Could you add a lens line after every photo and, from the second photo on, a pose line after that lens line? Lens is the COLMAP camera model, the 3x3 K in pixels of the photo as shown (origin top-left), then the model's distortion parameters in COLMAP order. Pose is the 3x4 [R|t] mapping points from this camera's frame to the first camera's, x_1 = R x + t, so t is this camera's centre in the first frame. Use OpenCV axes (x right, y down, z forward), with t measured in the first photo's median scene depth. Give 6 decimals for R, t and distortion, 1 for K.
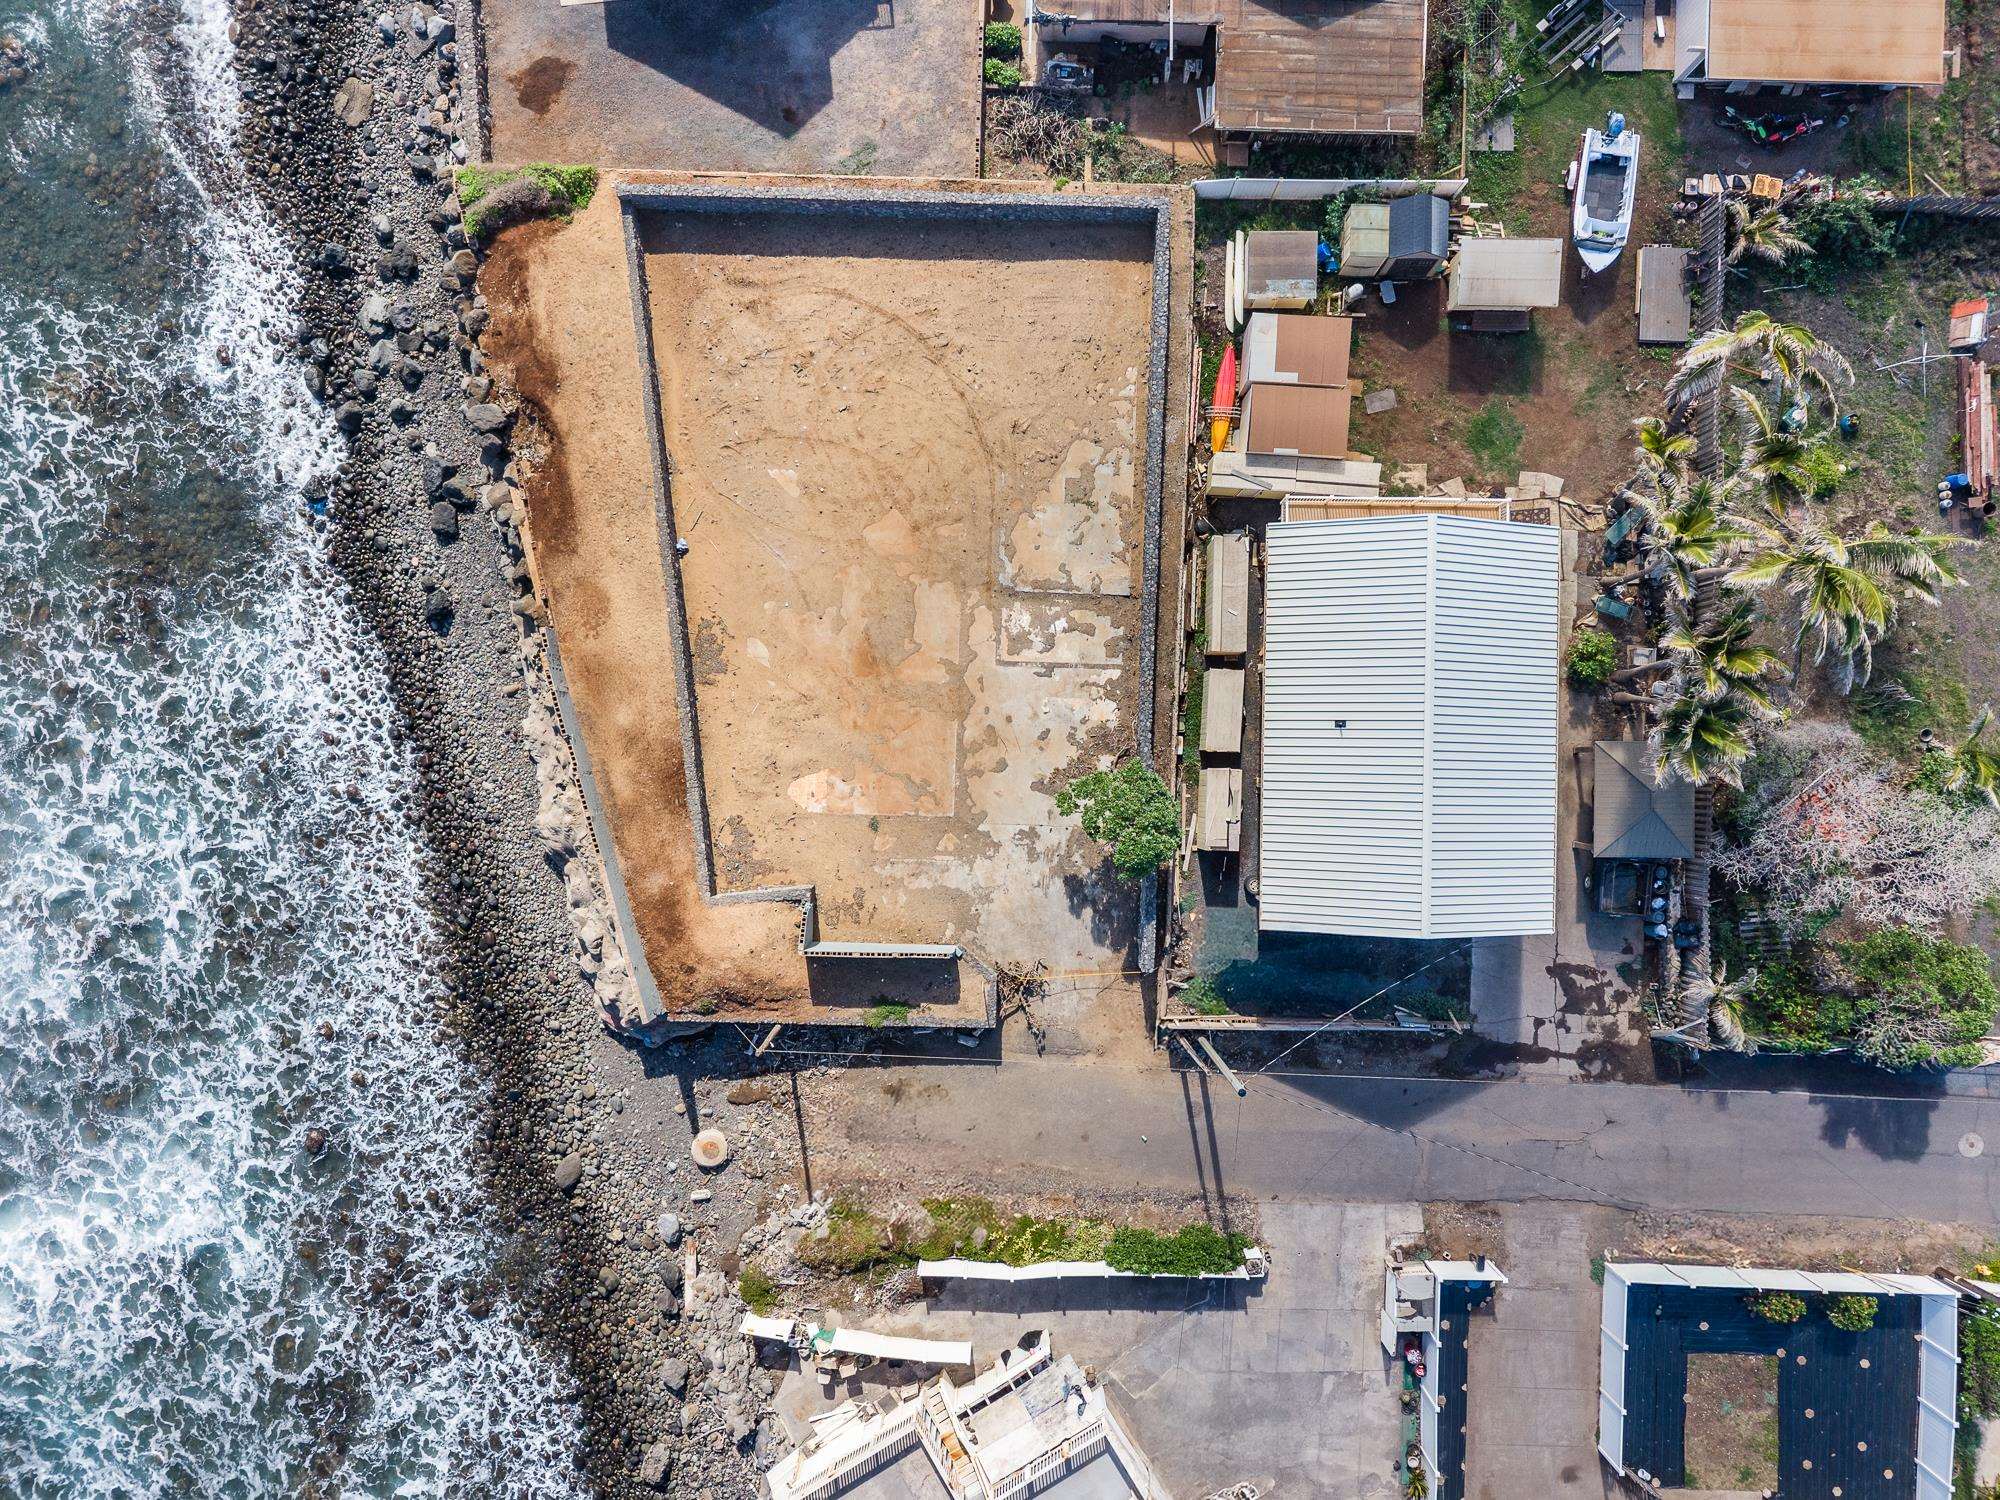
lens RADIAL K [[1349.7, 0, 1000.0], [0, 1349.7, 750.0], [0, 0, 1]] dist [0.009677, -0.008088]
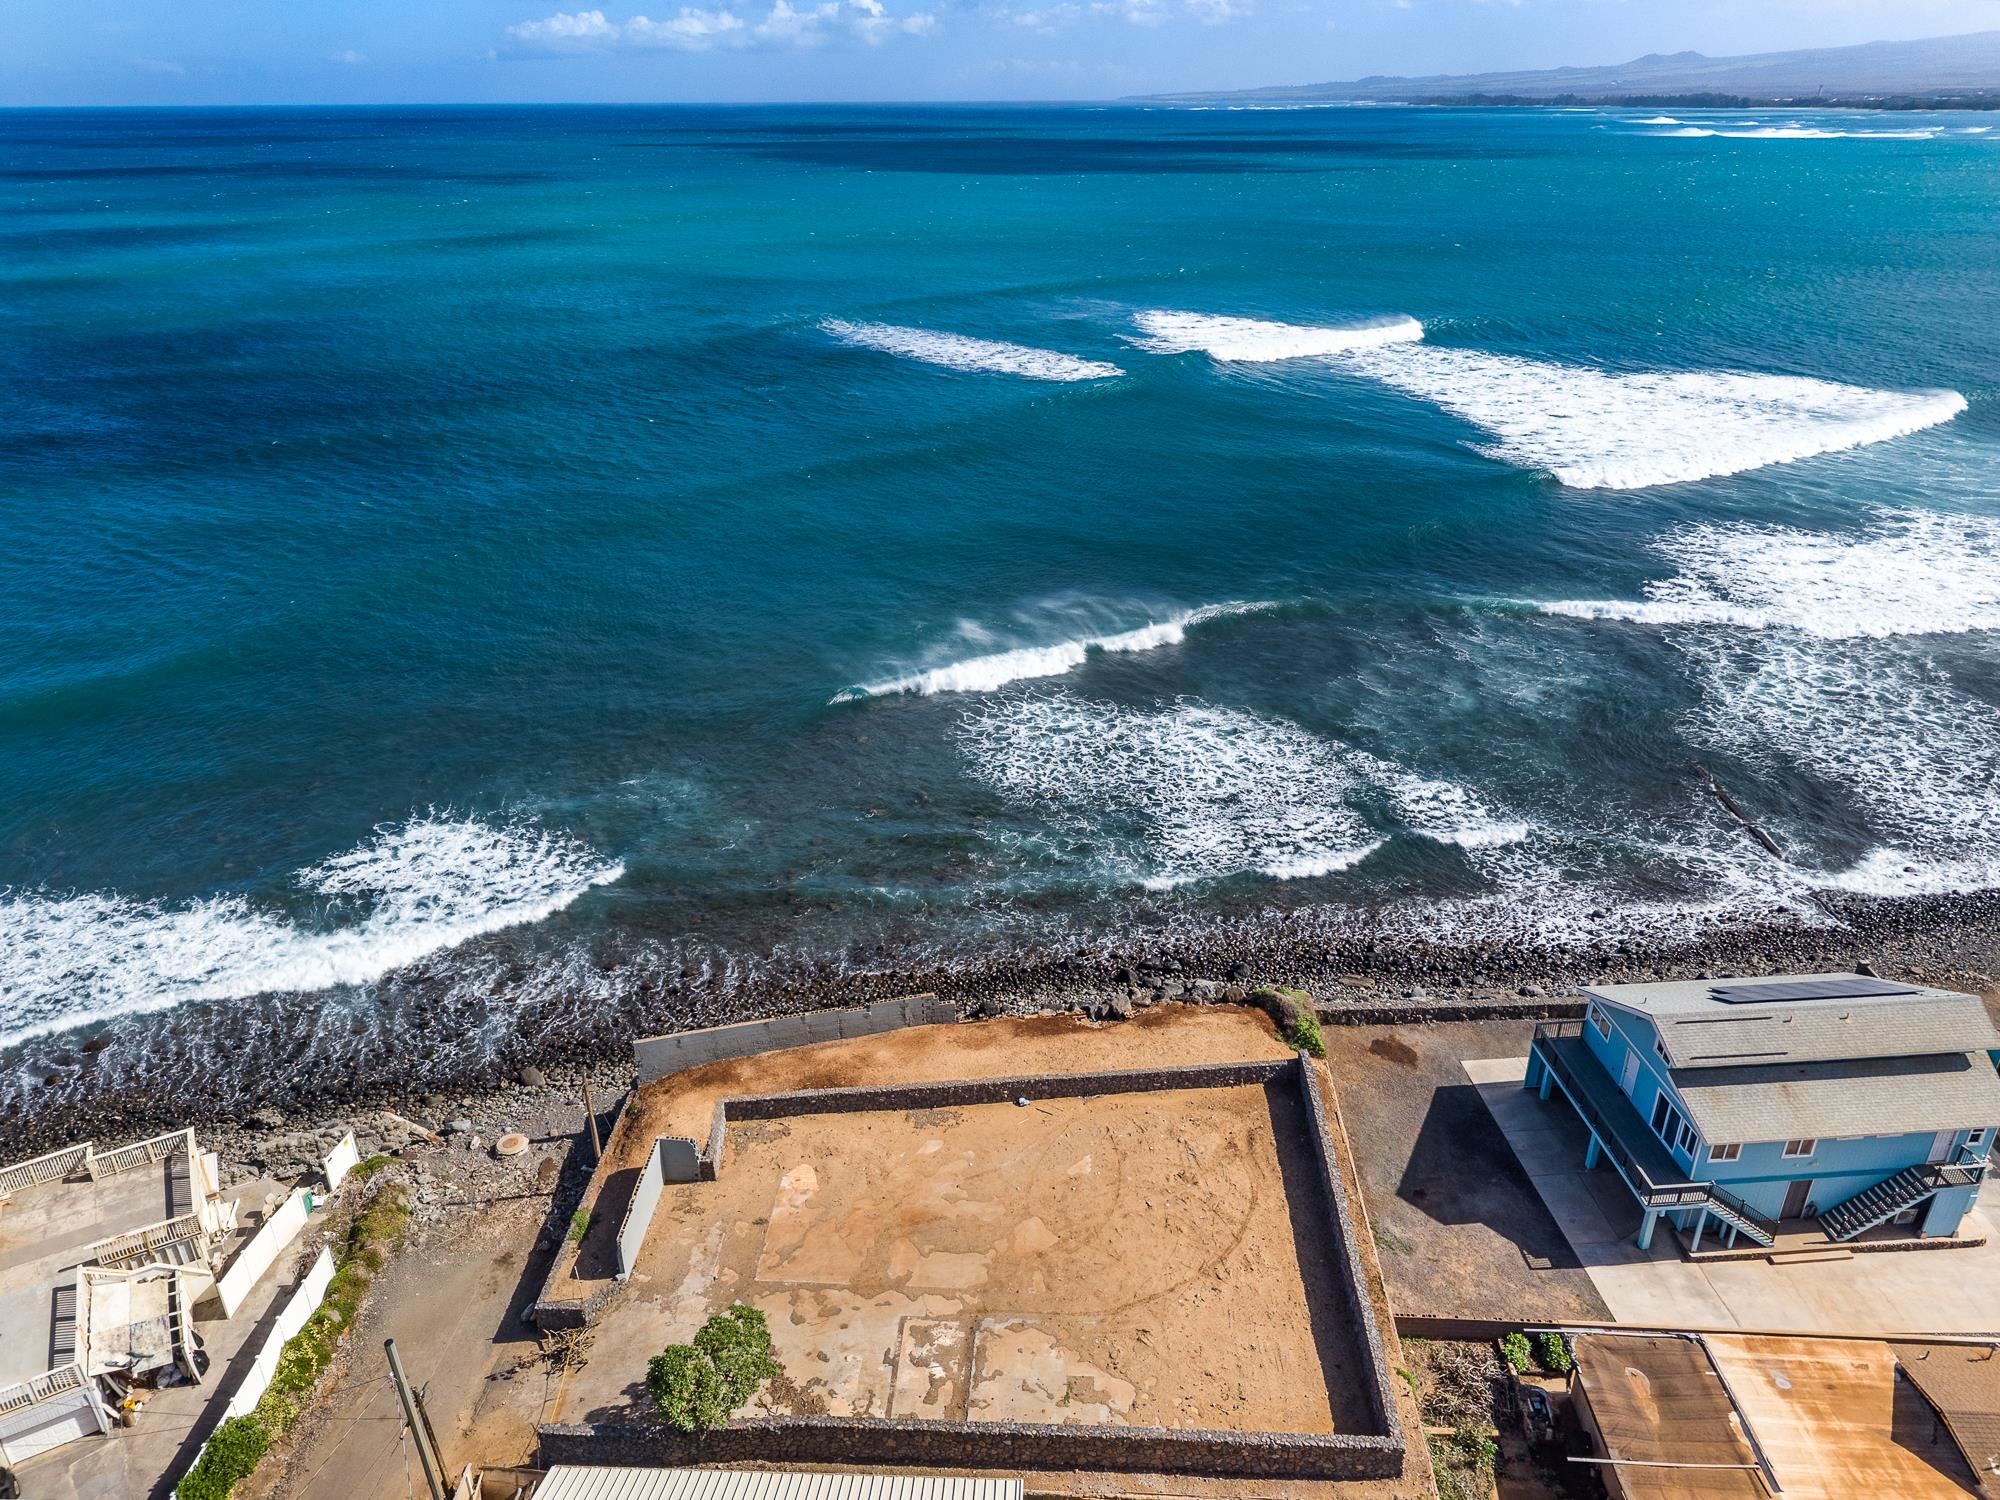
lens RADIAL K [[1354.8, 0, 1000.0], [0, 1354.8, 750.0], [0, 0, 1]] dist [0.002155, 0.000261]
pose [[-0.020618, 0.439528, -0.897992, 0.692448], [-0.999737, -0.000072, 0.022919, -0.156117], [0.010009, 0.898229, 0.439414, 0.190351]]
